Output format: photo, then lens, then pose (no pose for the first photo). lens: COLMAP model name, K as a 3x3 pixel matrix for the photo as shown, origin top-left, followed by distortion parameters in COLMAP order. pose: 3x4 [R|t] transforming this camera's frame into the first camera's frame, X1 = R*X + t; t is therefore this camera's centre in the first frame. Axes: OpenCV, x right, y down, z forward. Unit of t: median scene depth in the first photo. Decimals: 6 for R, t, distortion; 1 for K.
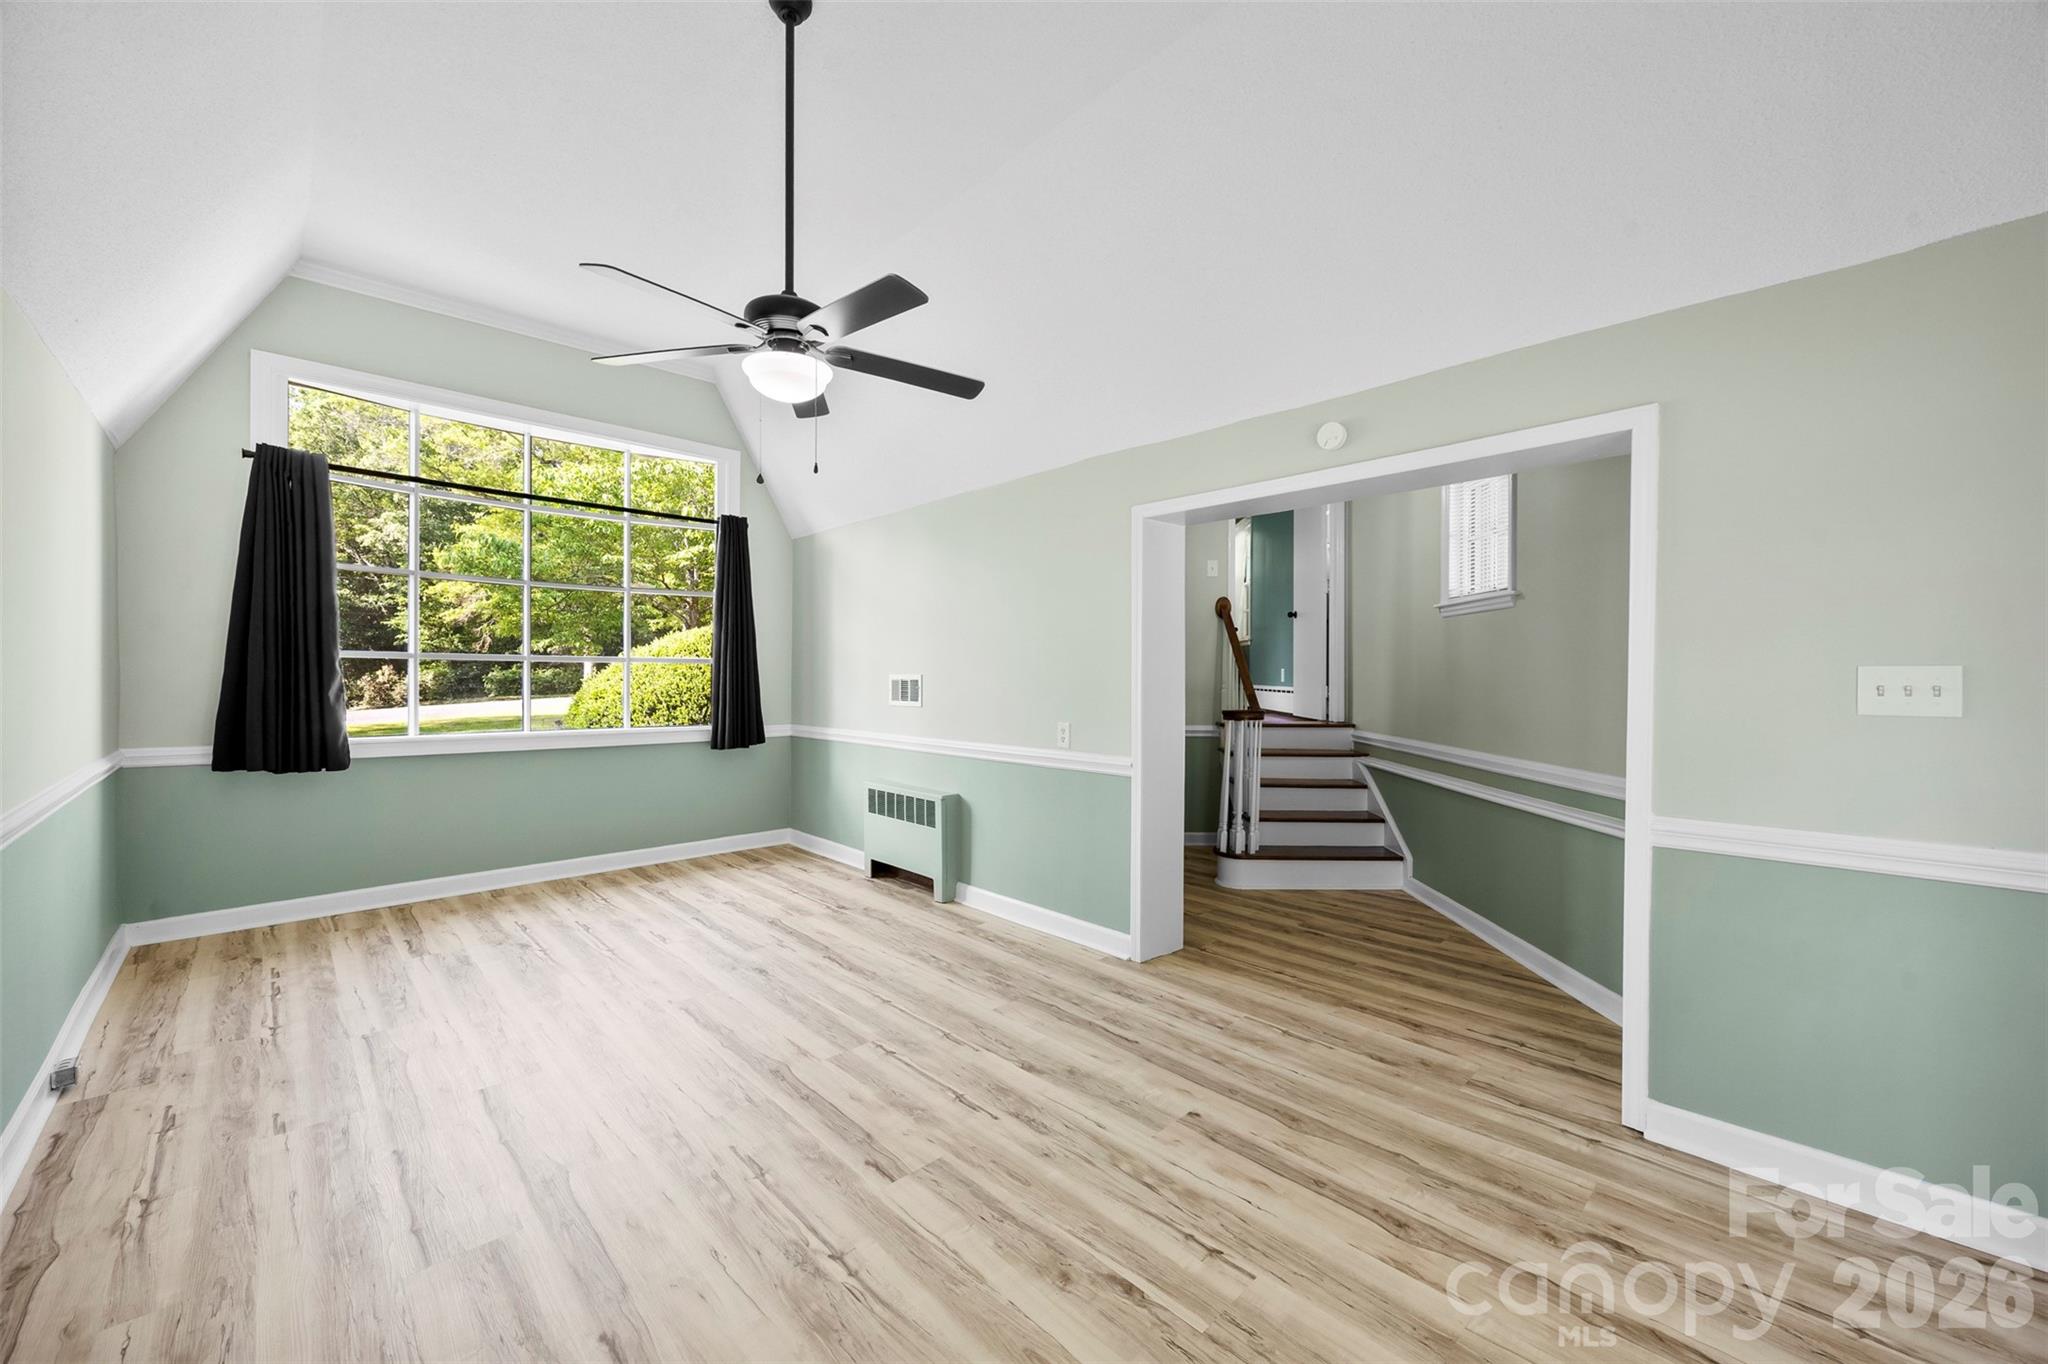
lens RADIAL K [[797.0, 0, 1024.3], [0, 797.0, 680.3], [0, 0, 1]] dist [-0.009923, 0.000489]
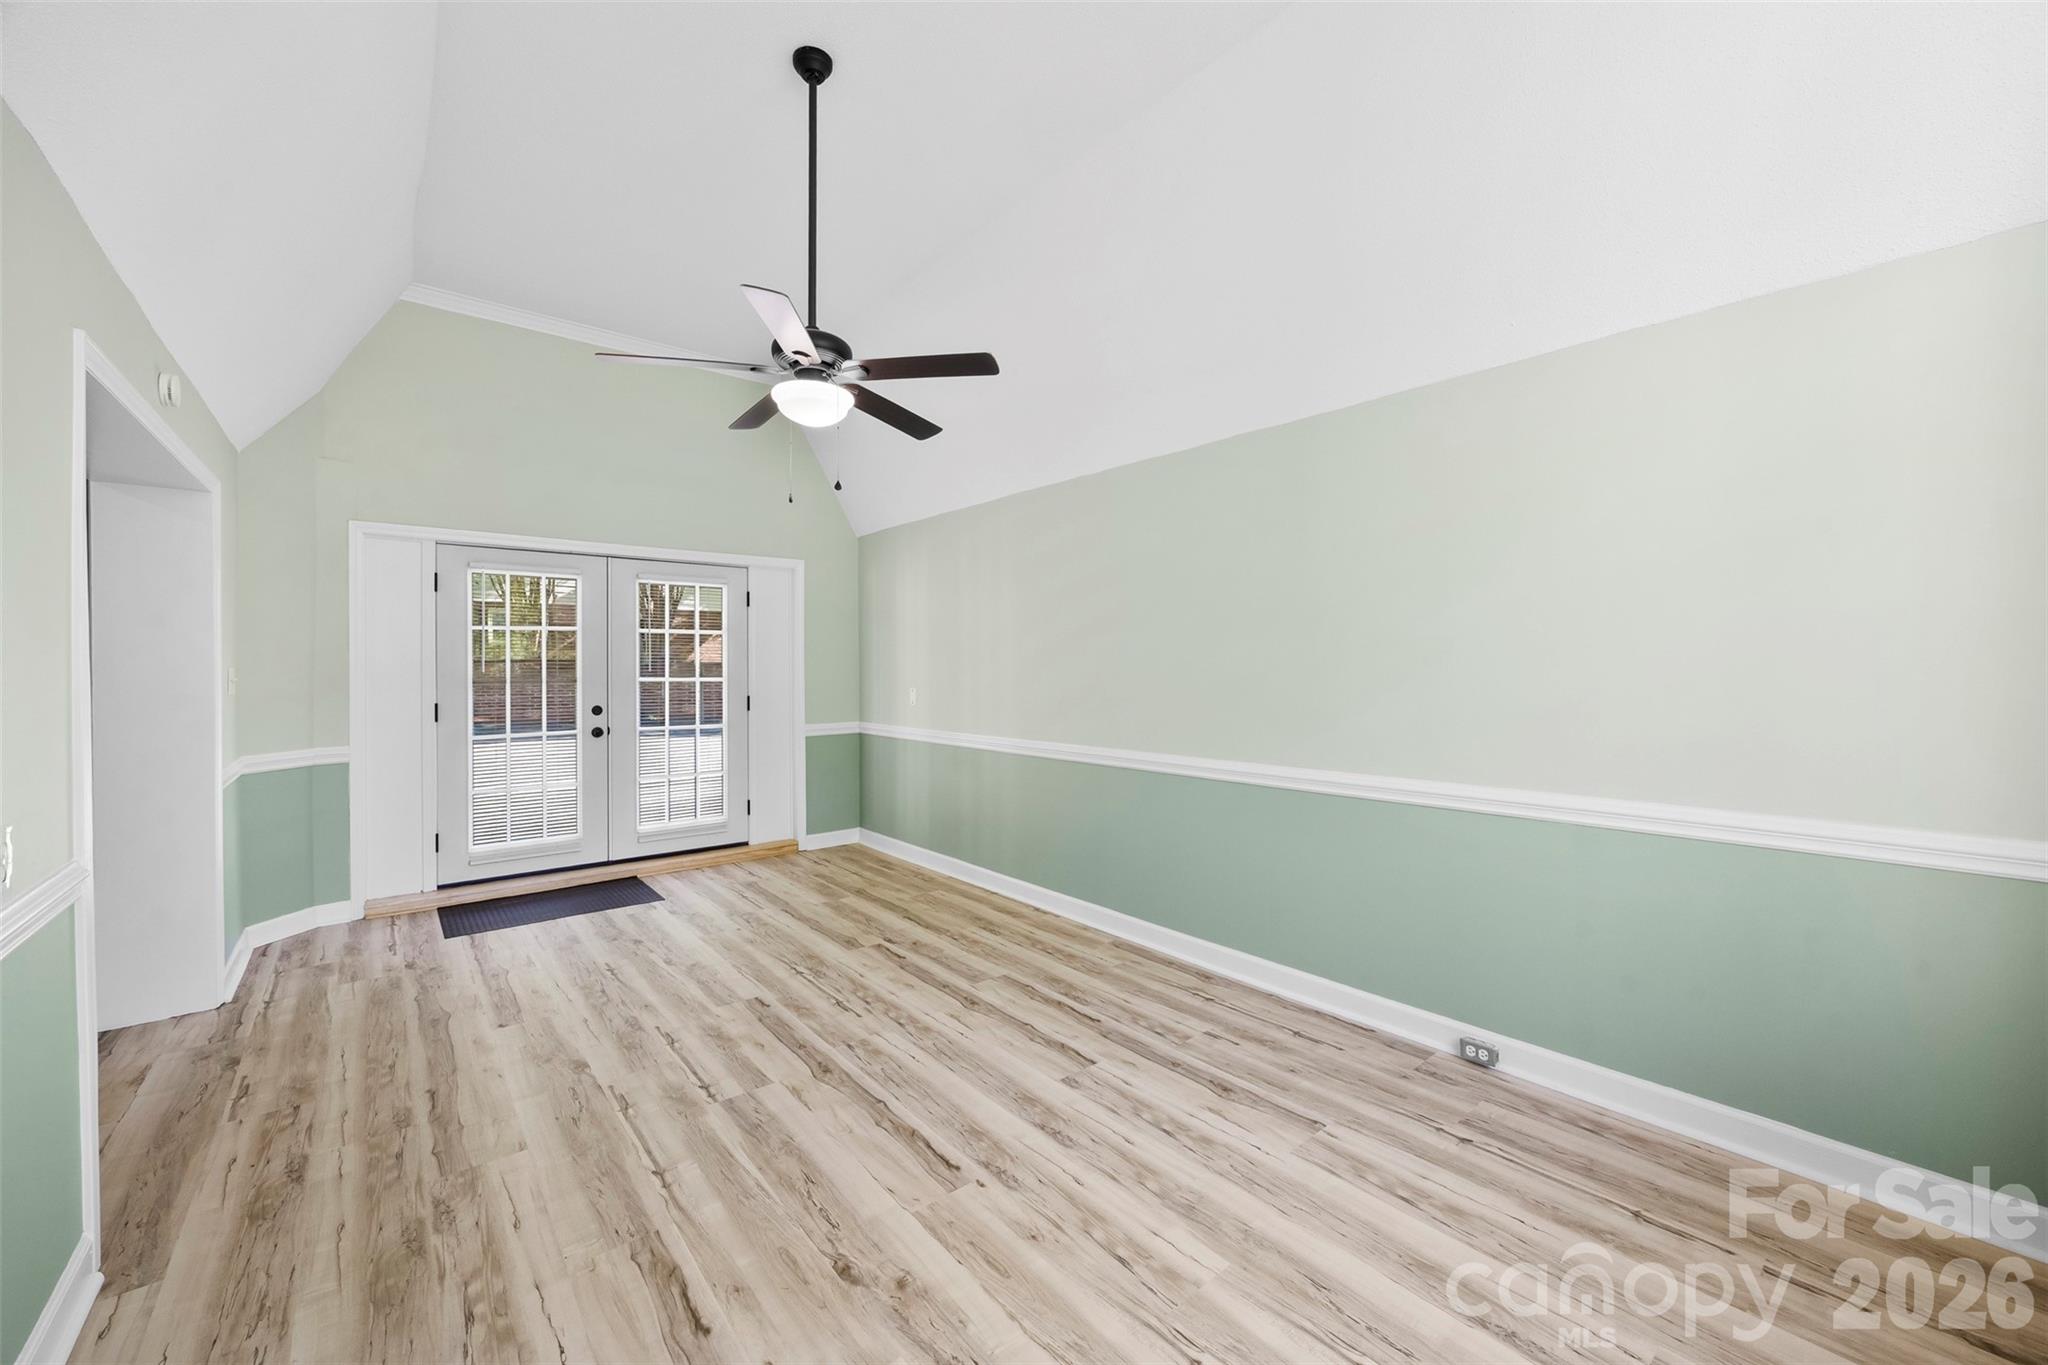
lens RADIAL K [[797.0, 0, 1024.4], [0, 797.0, 674.5], [0, 0, 1]] dist [-0.009923, 0.000489]
pose [[-0.996920, -0.002753, 0.078381, -0.671822], [-0.001155, 0.999791, 0.020425, -0.032610], [-0.078421, 0.020271, -0.996714, 2.070844]]
